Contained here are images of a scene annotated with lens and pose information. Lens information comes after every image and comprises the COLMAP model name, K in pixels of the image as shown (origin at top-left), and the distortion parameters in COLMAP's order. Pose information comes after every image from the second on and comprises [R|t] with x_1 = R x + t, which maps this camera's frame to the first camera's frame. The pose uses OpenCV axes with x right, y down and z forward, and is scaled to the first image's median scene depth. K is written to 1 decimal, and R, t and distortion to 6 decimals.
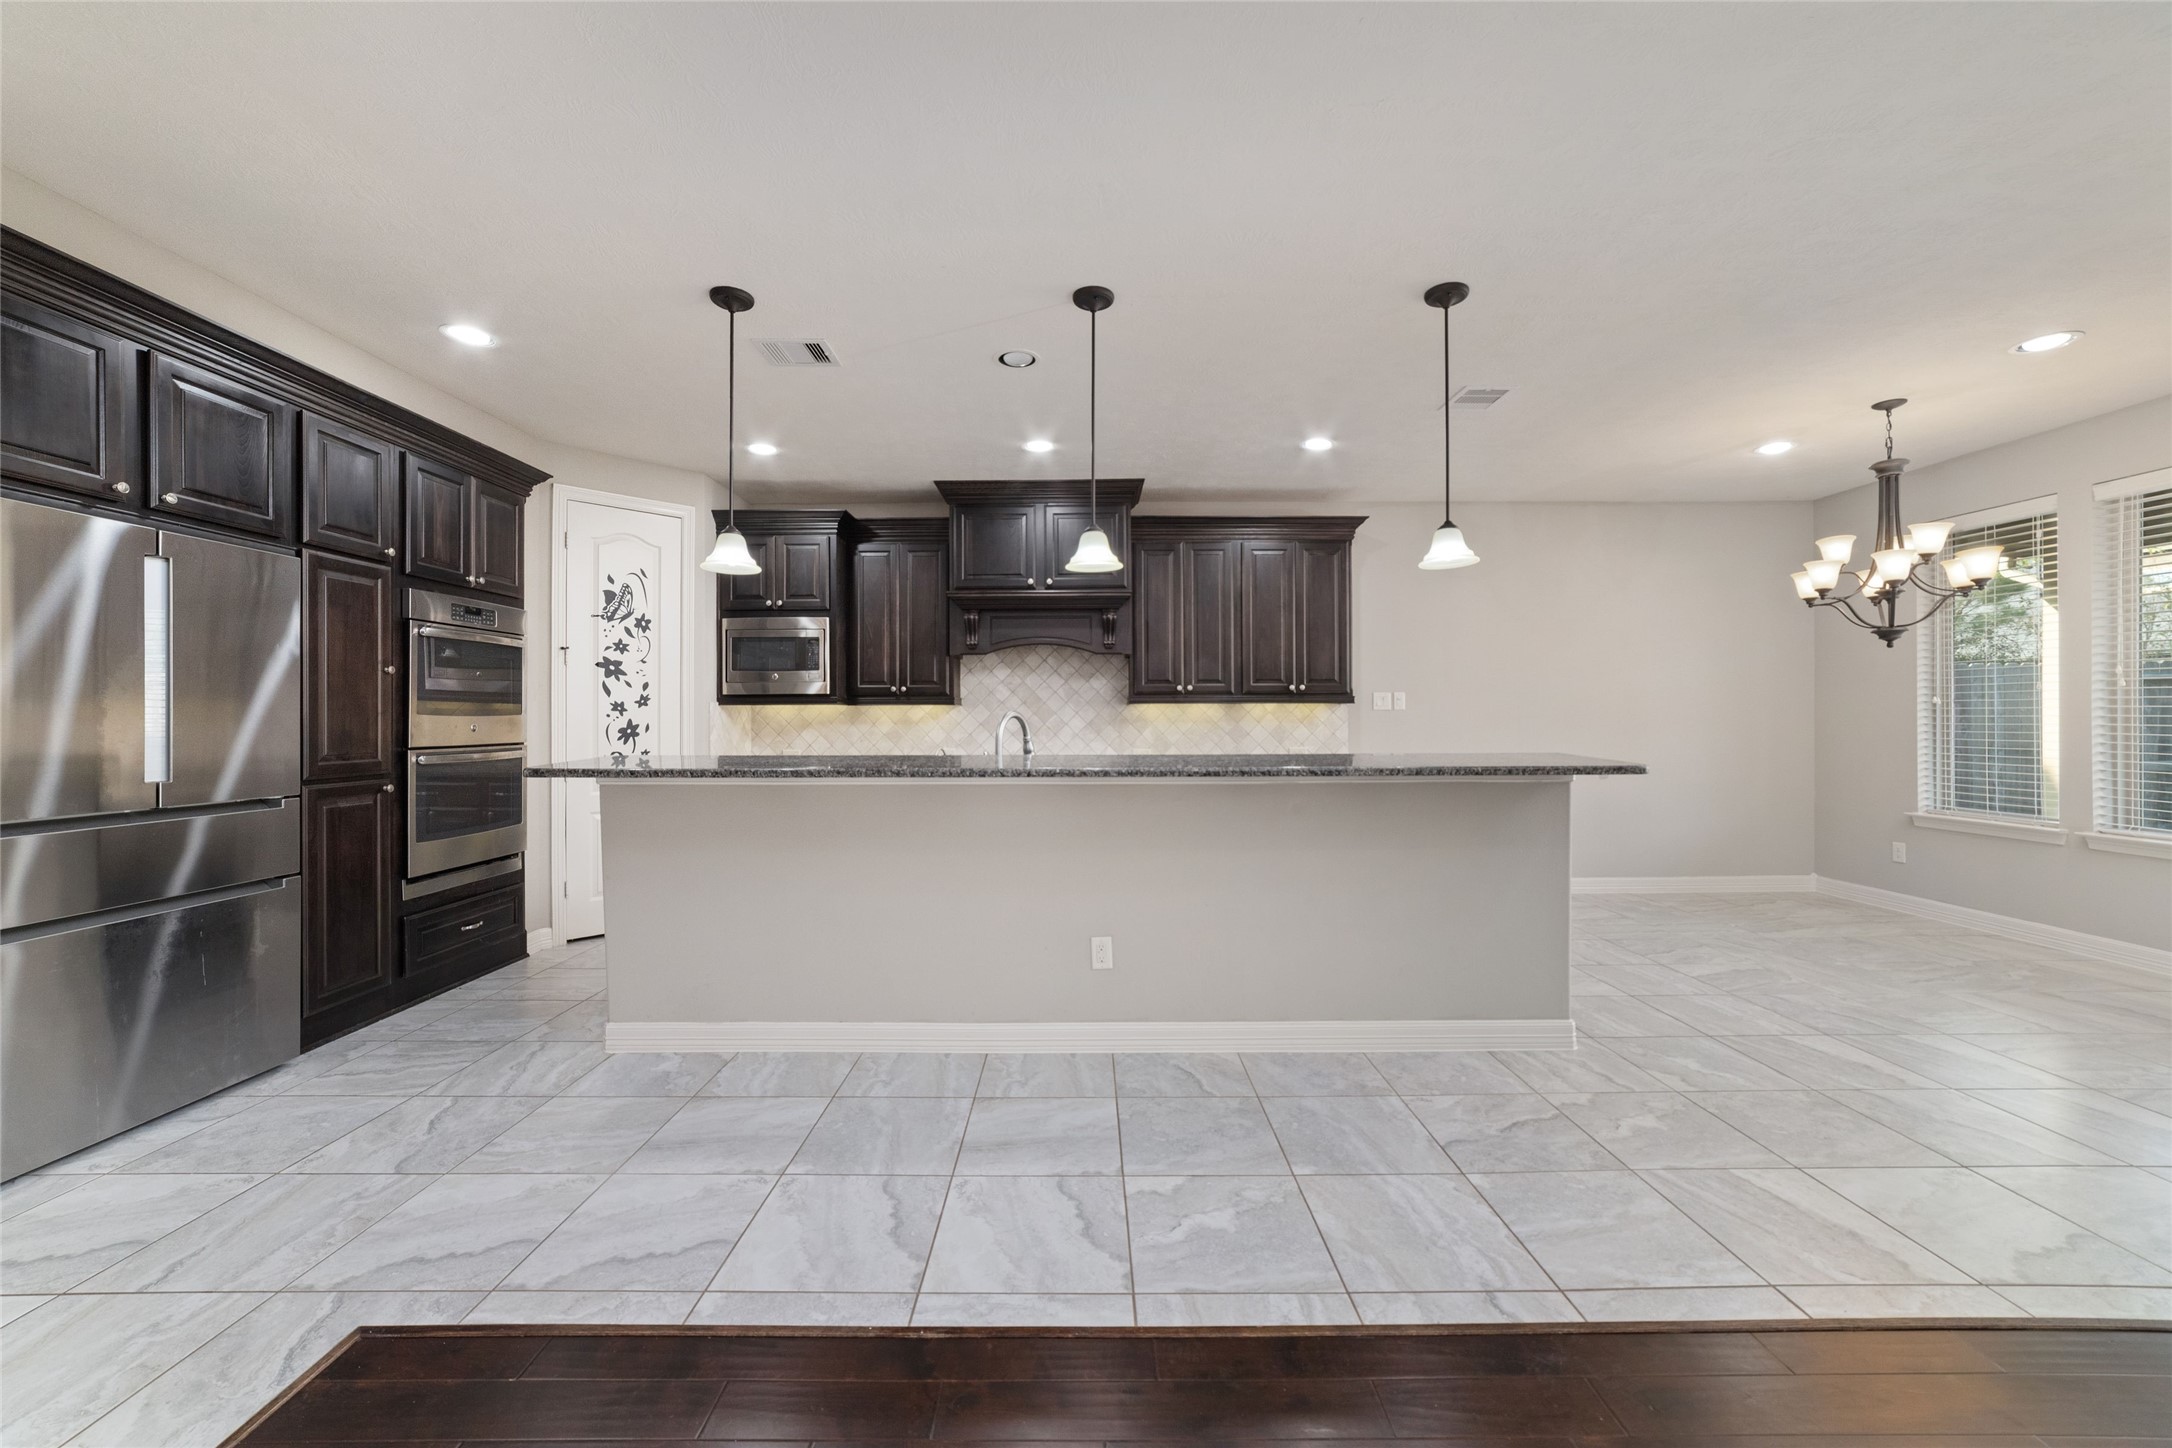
lens RADIAL K [[827.8, 0, 1088.3], [0, 827.8, 720.7], [0, 0, 1]] dist [-0.035273, 0.014111]
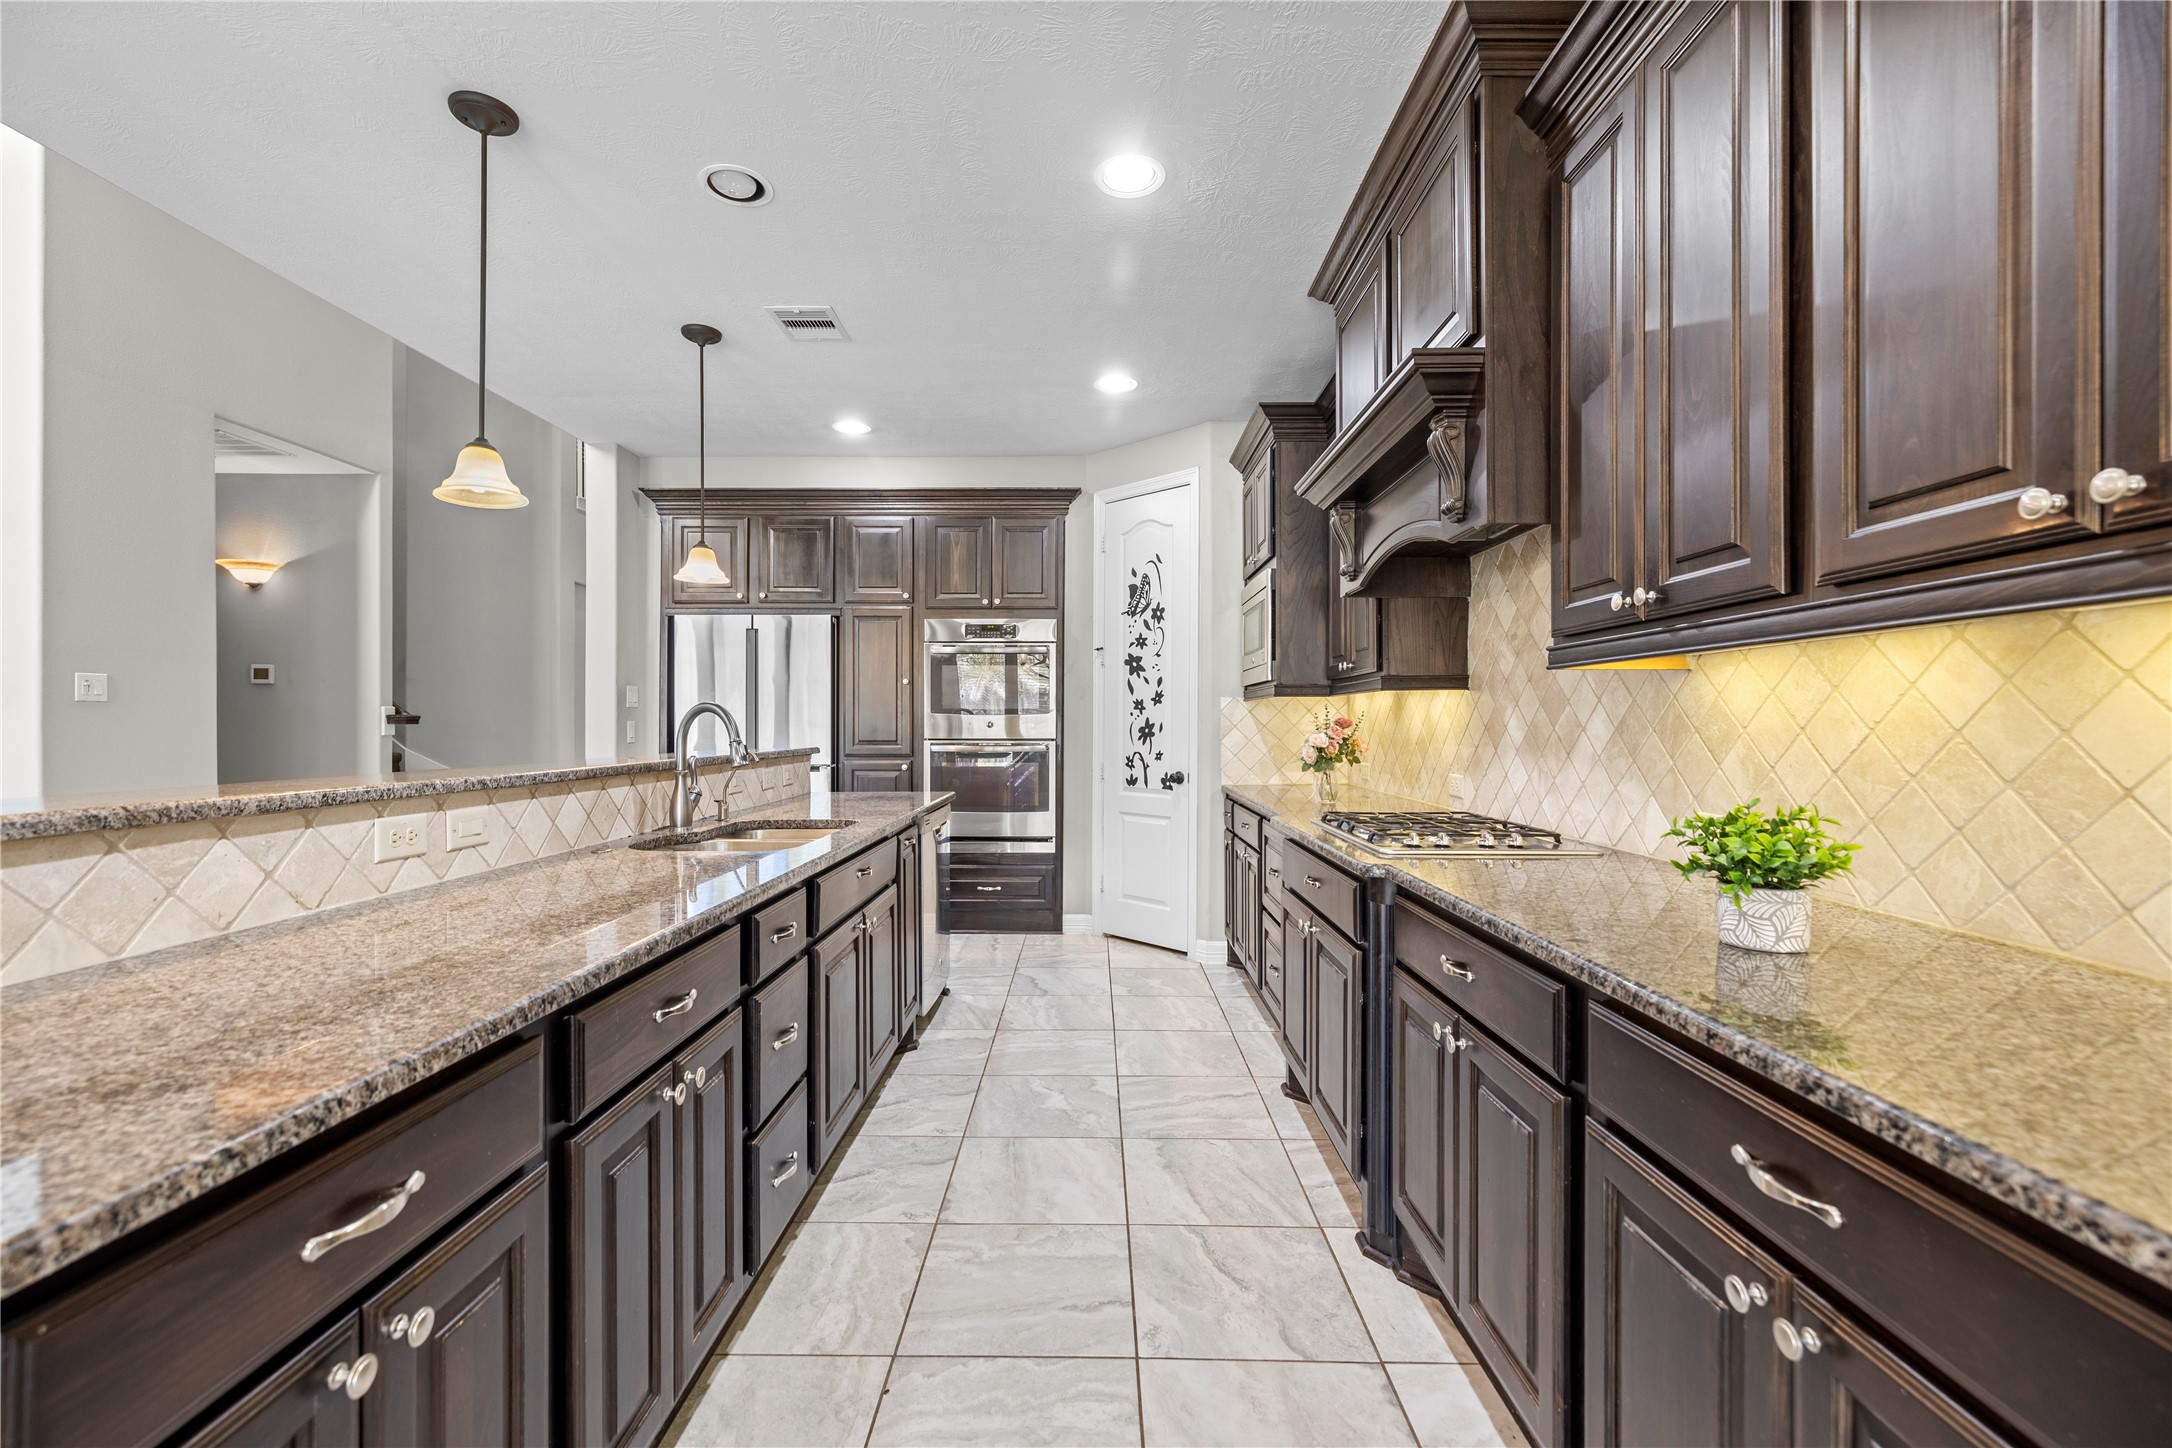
lens RADIAL K [[912.3, 0, 1076.6], [0, 912.3, 723.8], [0, 0, 1]] dist [-0.000440, -0.000149]
pose [[-0.019460, 0.003222, -0.999805, 0.491634], [-0.006684, 0.999972, 0.003352, 0.001959], [0.999788, 0.006748, -0.019438, 0.954383]]
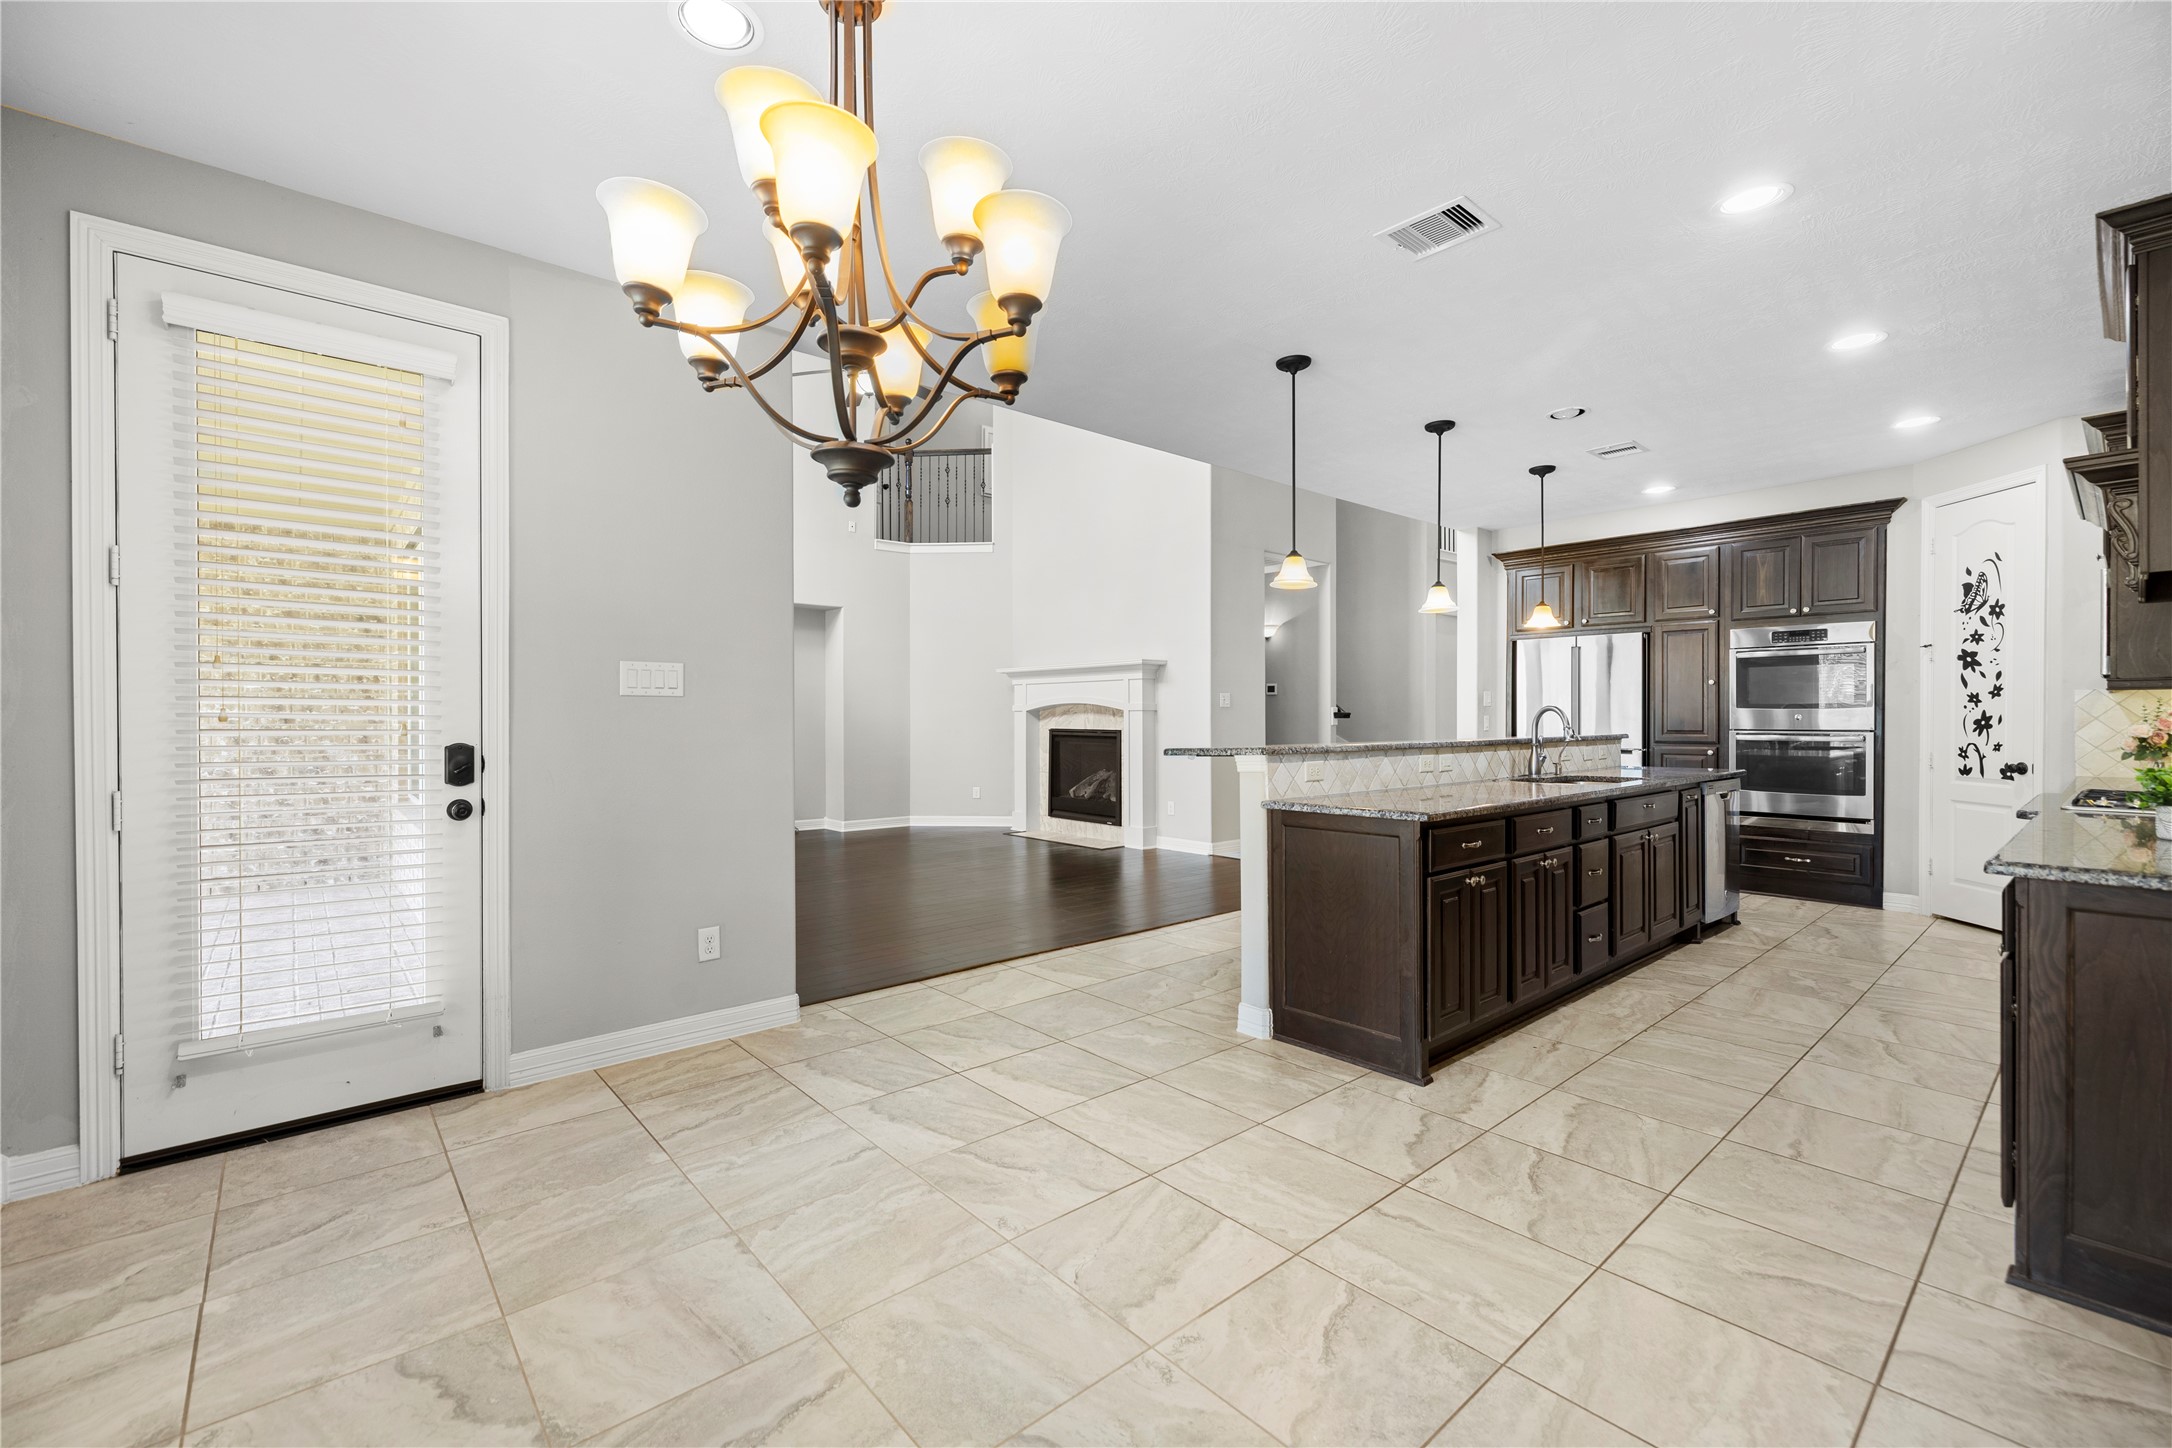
lens RADIAL K [[912.3, 0, 1076.6], [0, 912.3, 723.8], [0, 0, 1]] dist [-0.000440, -0.000149]
pose [[-0.757960, 0.009667, -0.652230, 0.981945], [0.001177, 0.999909, 0.013452, -0.001897], [0.652300, 0.009429, -0.757902, 1.135855]]
